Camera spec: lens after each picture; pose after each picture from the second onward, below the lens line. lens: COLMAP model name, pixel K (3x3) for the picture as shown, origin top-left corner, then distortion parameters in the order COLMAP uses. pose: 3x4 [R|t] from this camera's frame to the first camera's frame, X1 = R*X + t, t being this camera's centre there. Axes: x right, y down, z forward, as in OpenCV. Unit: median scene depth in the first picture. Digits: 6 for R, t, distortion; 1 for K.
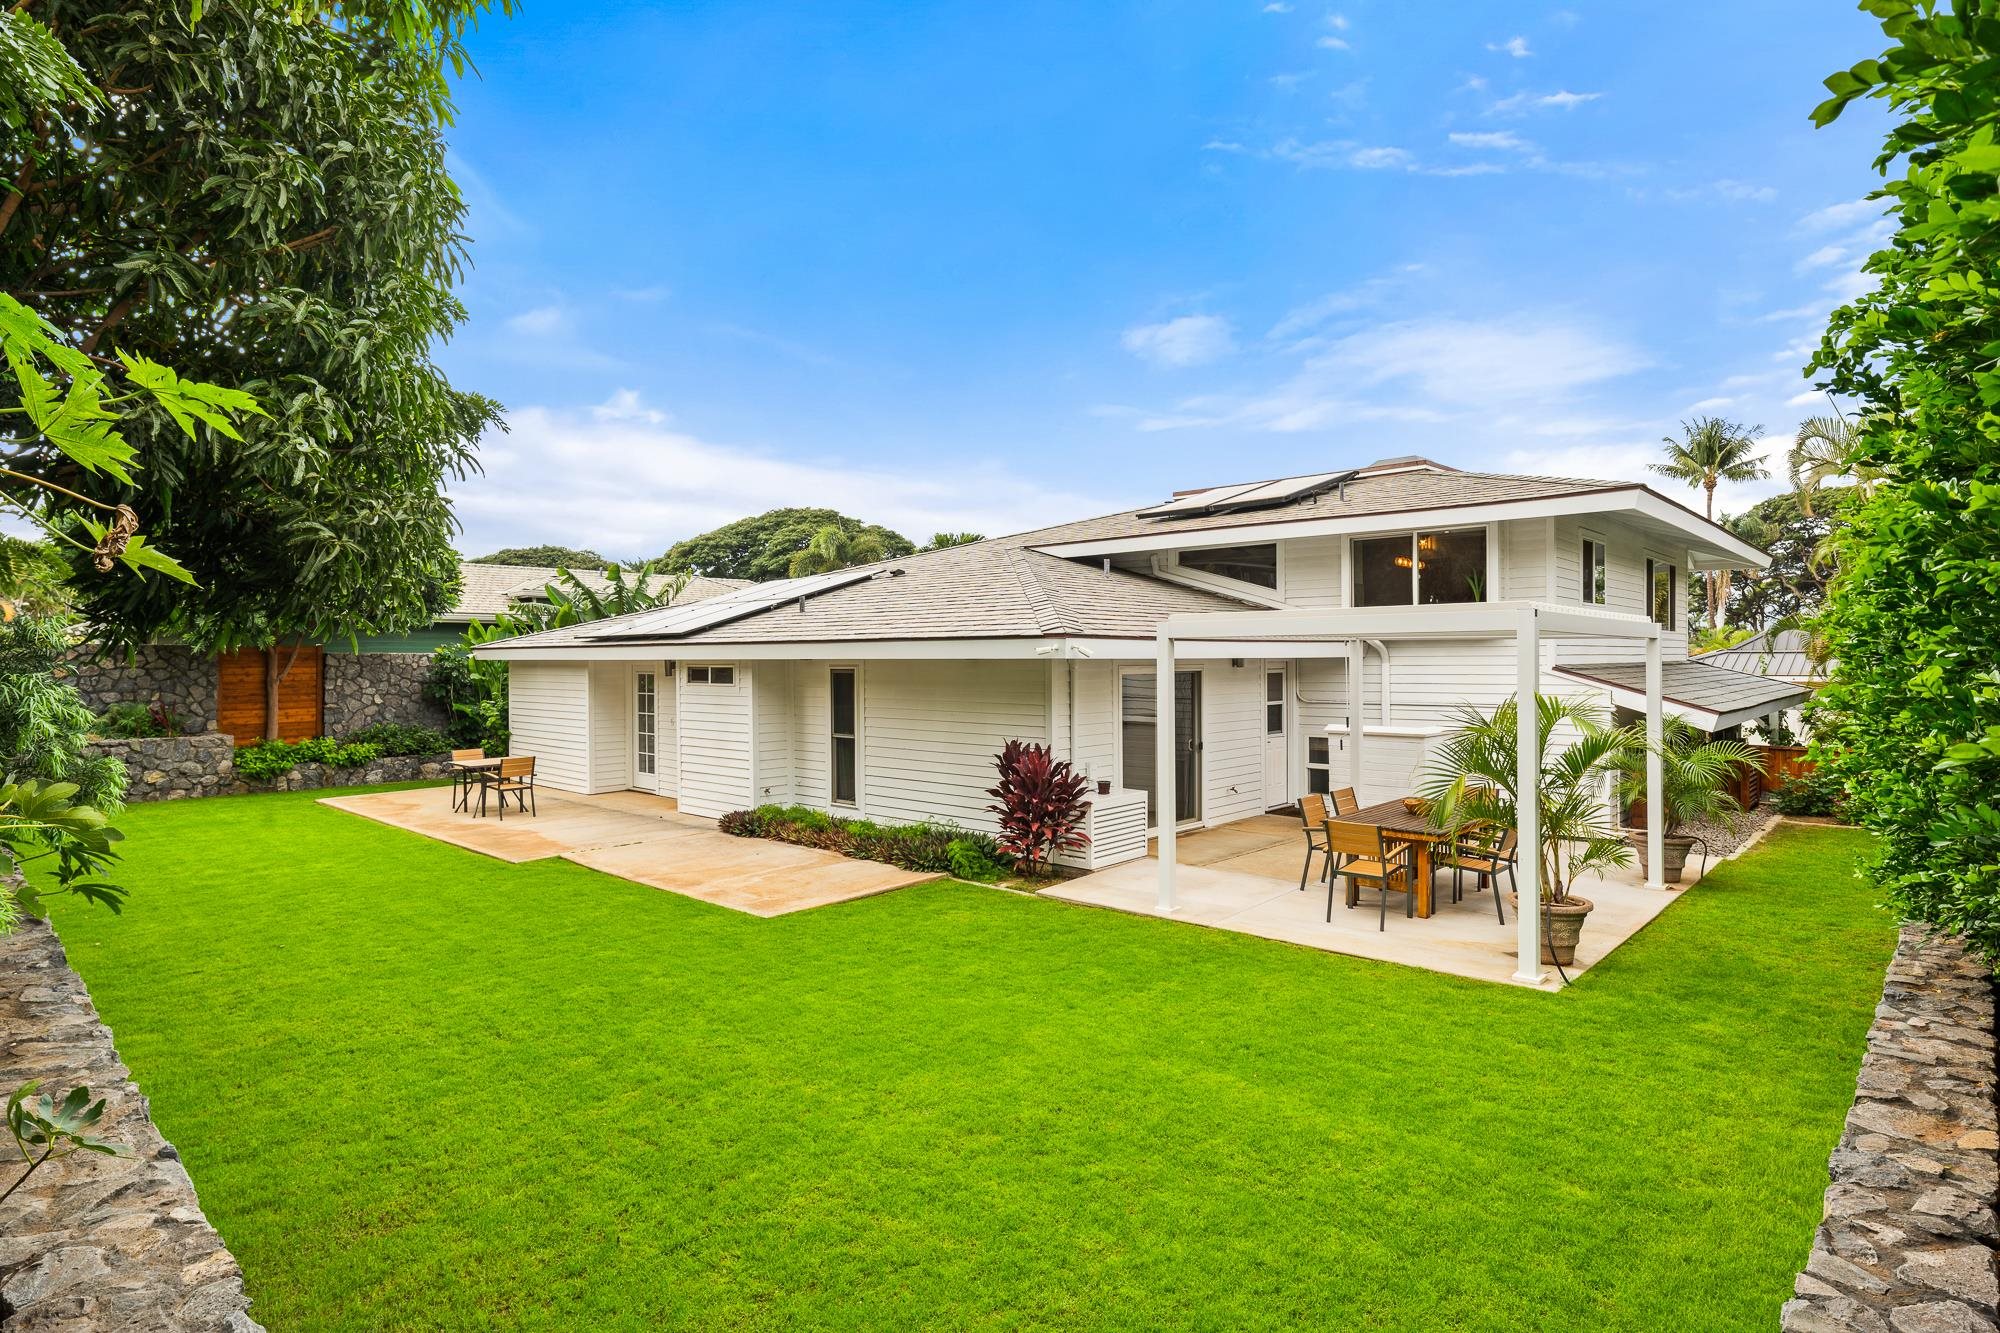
lens RADIAL K [[1034.0, 0, 1000.0], [0, 1034.0, 666.5], [0, 0, 1]] dist [-0.000248, -0.000040]
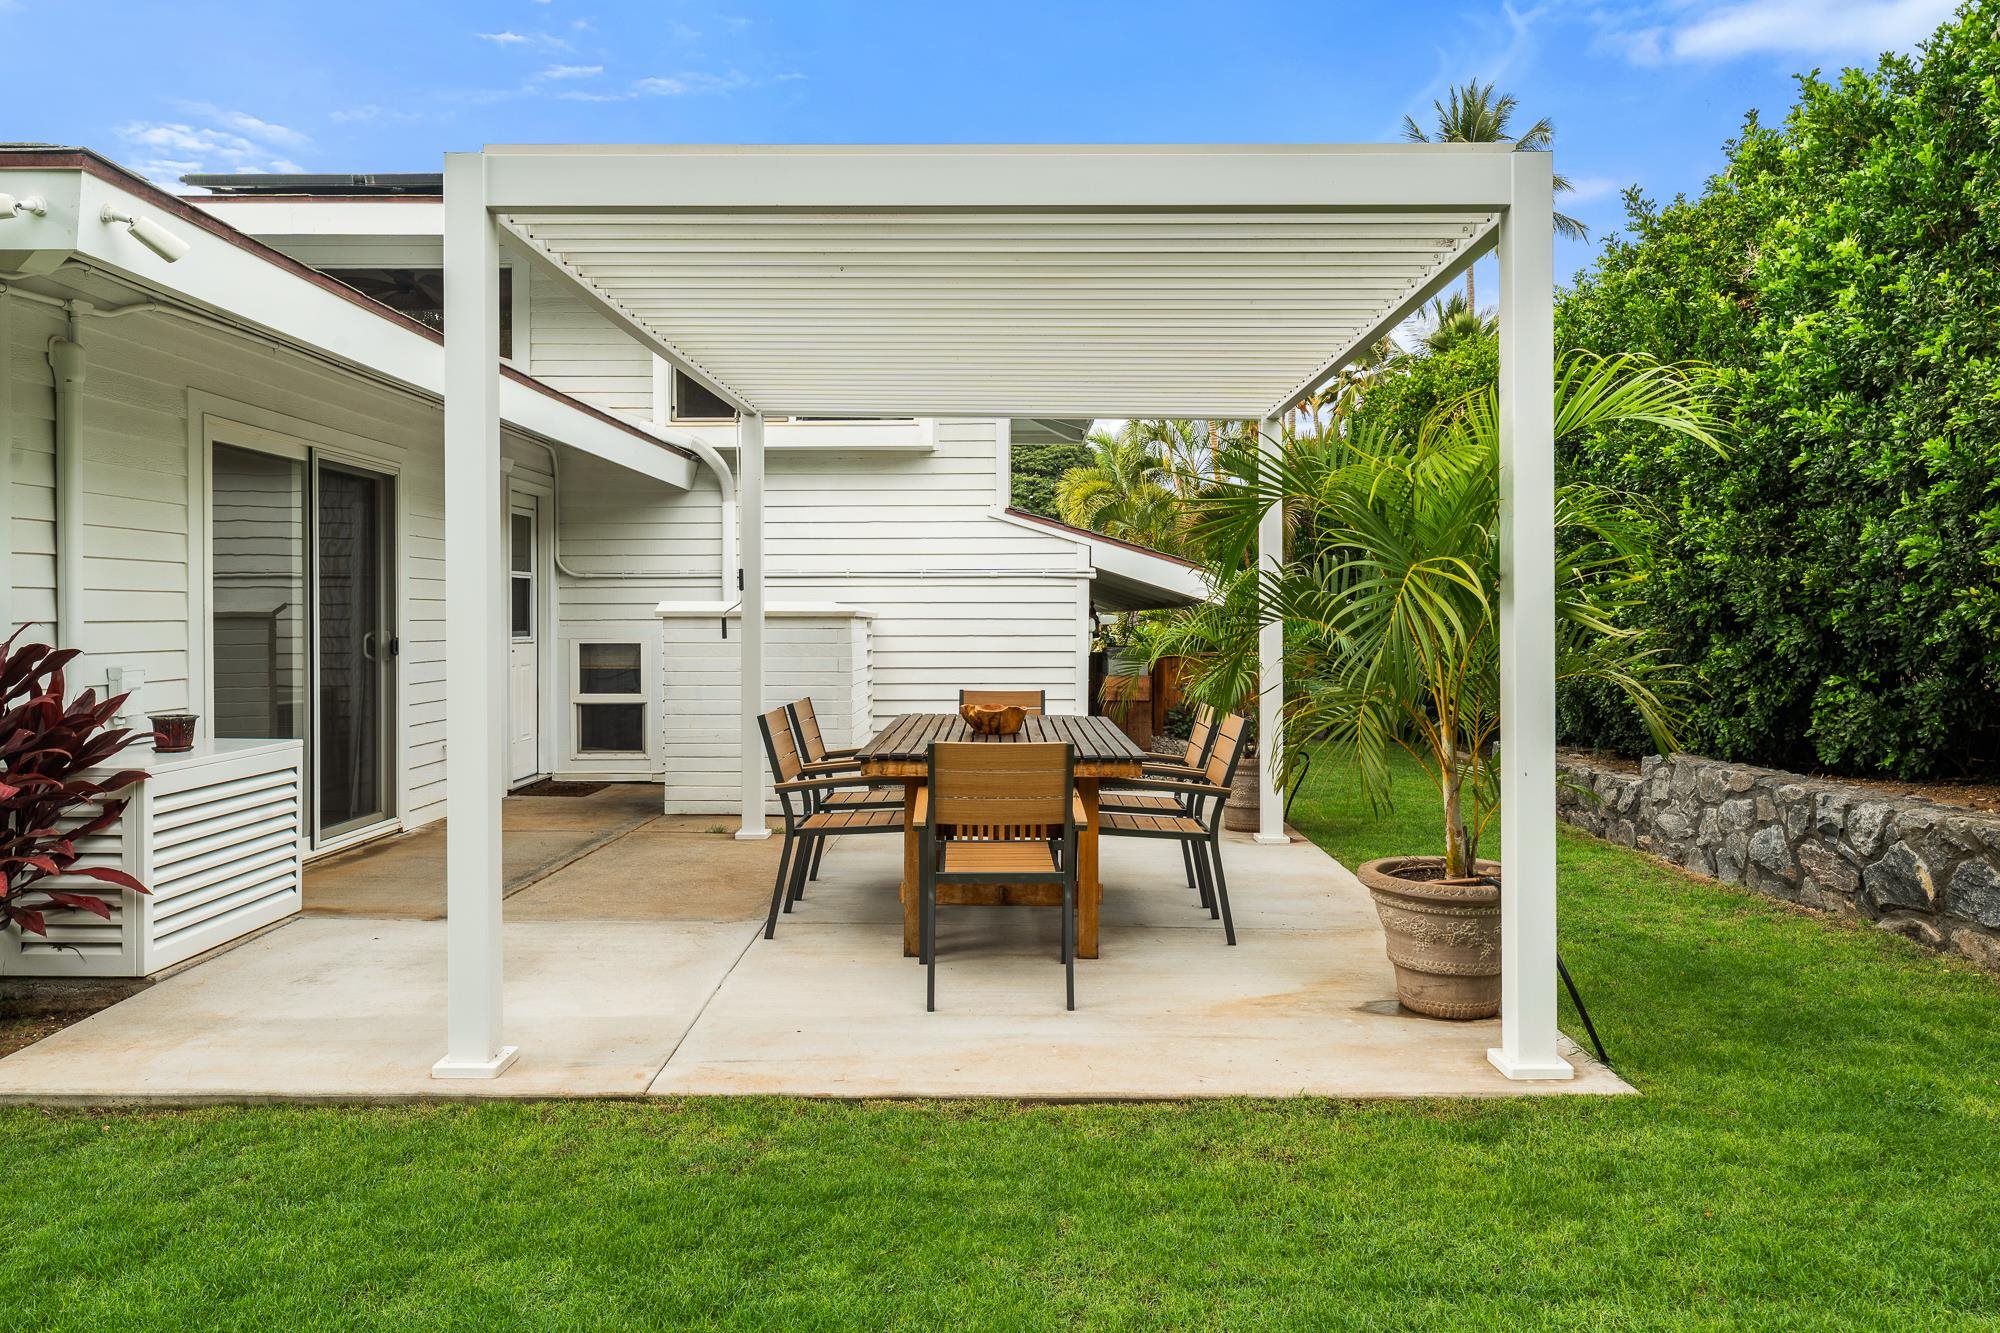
lens RADIAL K [[1336.0, 0, 999.3], [0, 1336.0, 639.9], [0, 0, 1]] dist [-0.002849, 0.000781]
pose [[0.740390, -0.004746, 0.672161, 0.005759], [0.001348, 0.999984, 0.005576, 0.116175], [-0.672177, -0.003223, 0.740384, 0.668447]]
